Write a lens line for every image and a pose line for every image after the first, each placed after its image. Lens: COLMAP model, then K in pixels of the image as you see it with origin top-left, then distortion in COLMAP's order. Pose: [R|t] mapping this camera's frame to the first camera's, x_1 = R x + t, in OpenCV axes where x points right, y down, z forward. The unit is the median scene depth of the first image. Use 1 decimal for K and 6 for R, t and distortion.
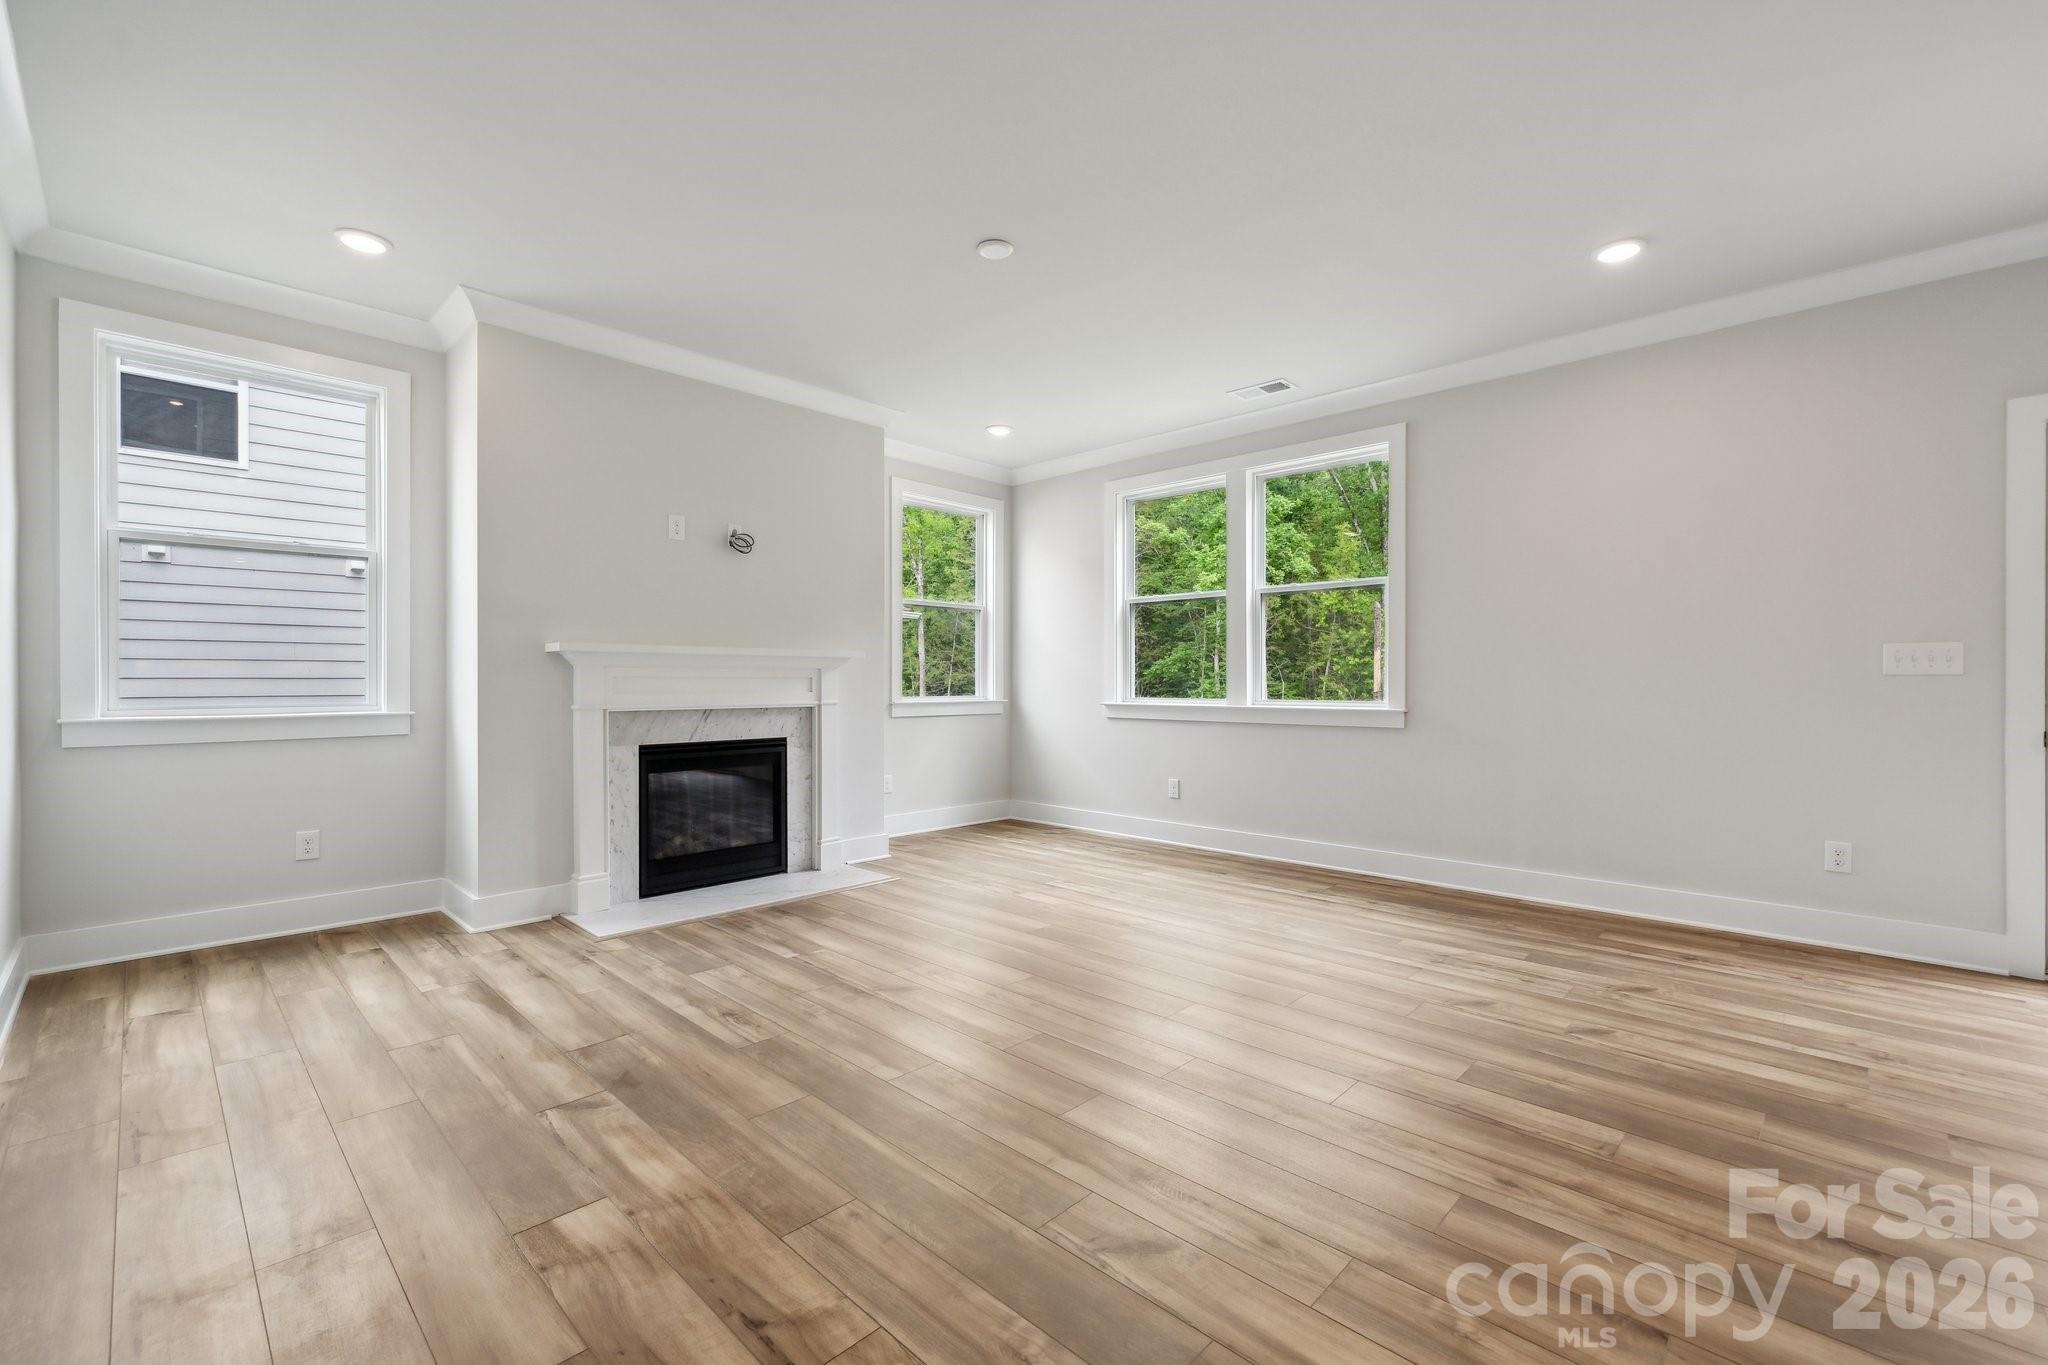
lens RADIAL K [[851.1, 0, 1025.4], [0, 851.1, 681.0], [0, 0, 1]] dist [0.000838, 0.000621]
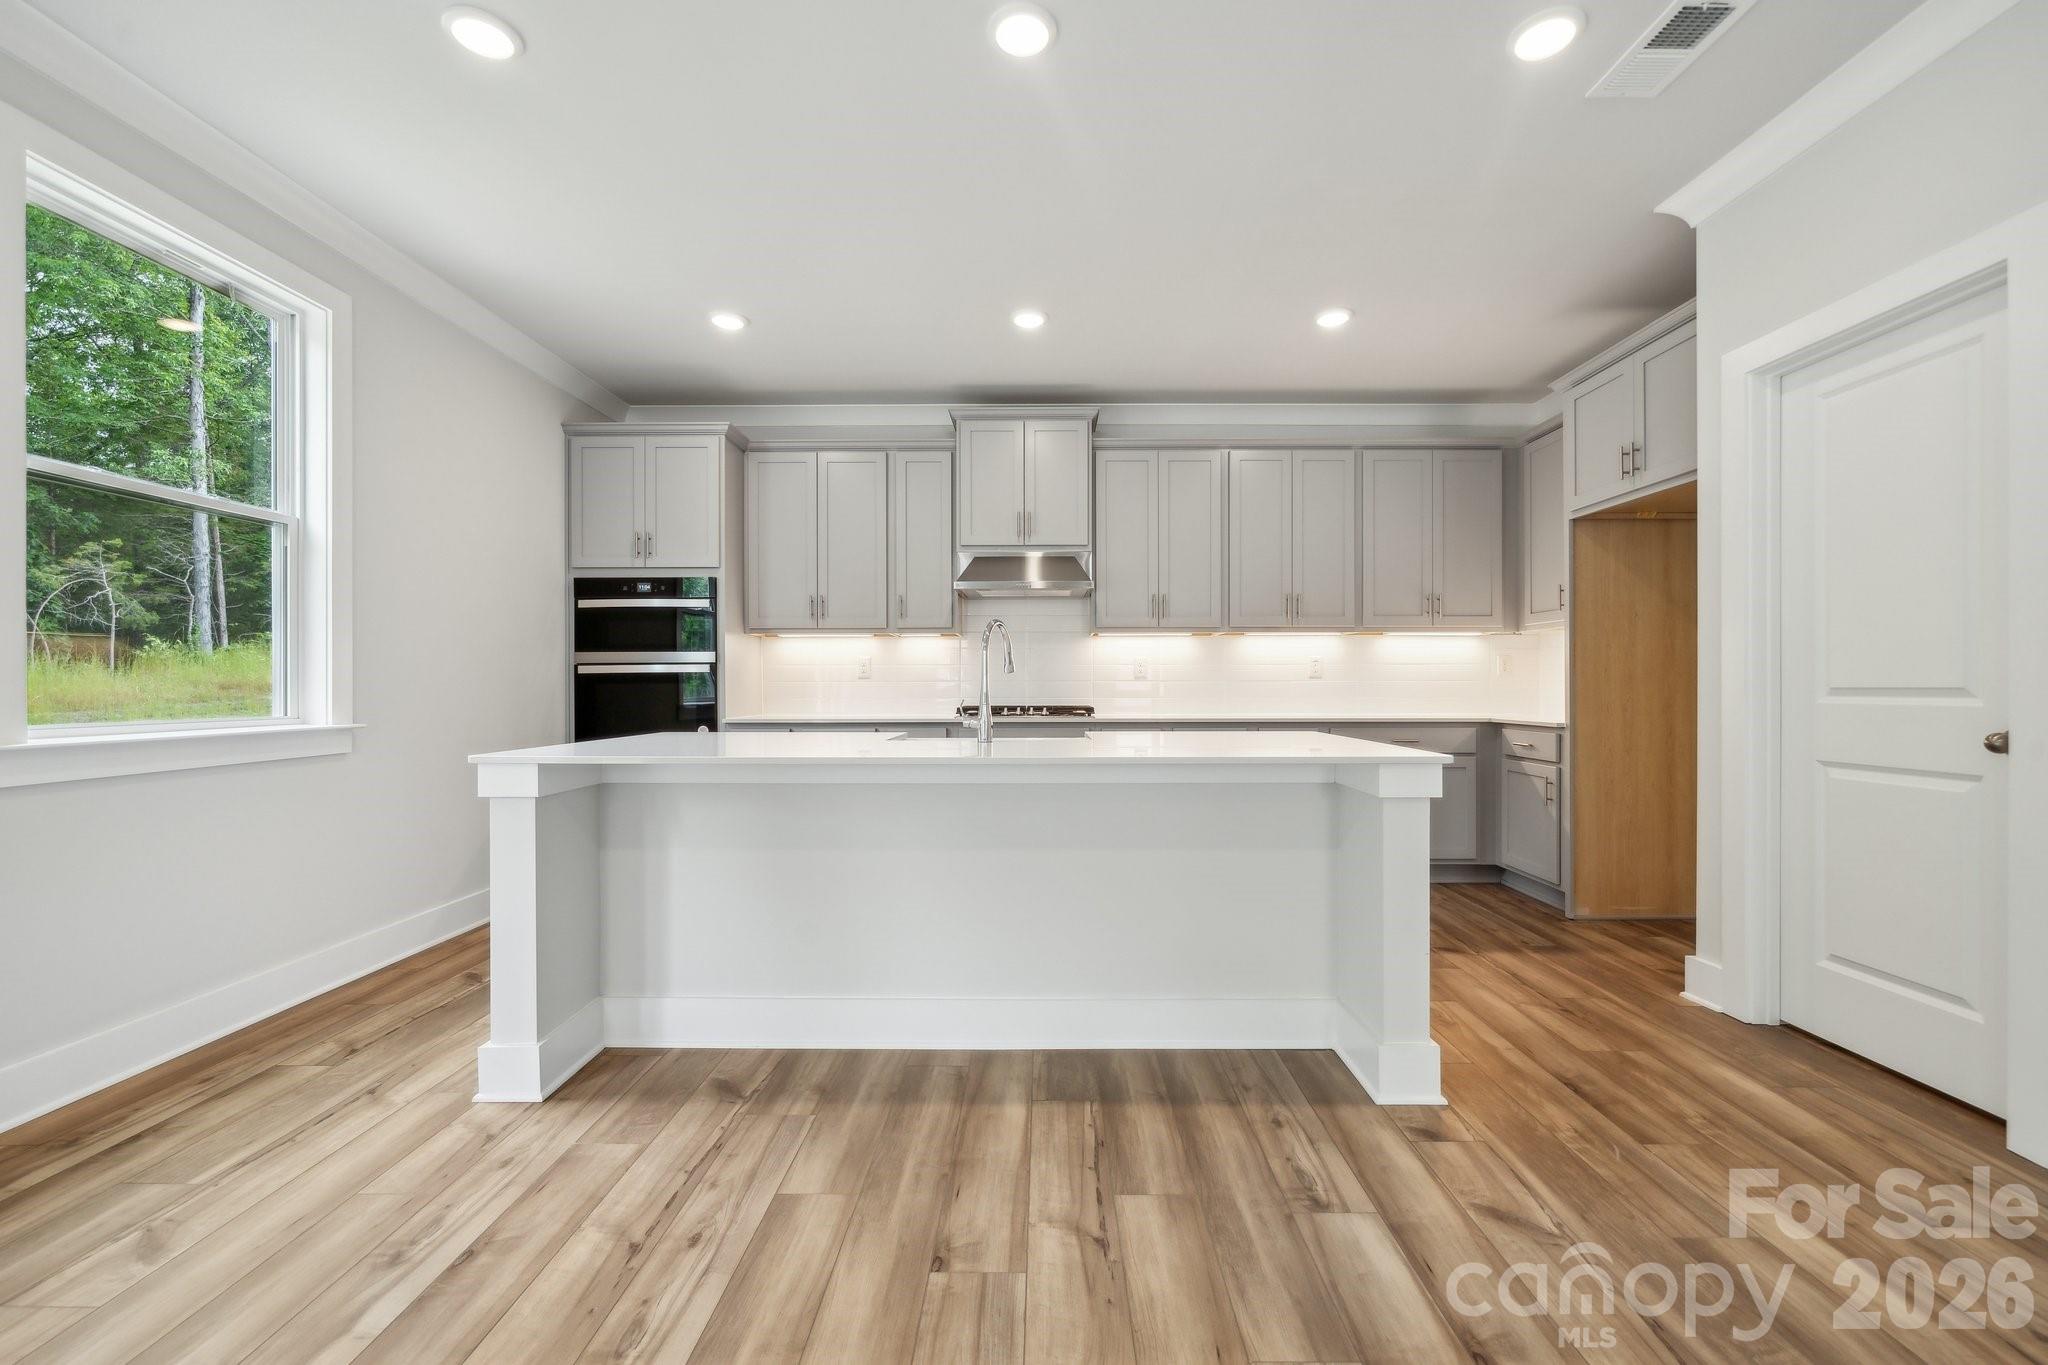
lens RADIAL K [[851.1, 0, 1027.2], [0, 851.1, 685.3], [0, 0, 1]] dist [0.000838, 0.000621]
pose [[-0.676459, 0.011616, 0.736389, -1.046111], [0.011216, 0.999922, -0.005470, 0.014842], [-0.736395, 0.004559, -0.676536, 1.756240]]
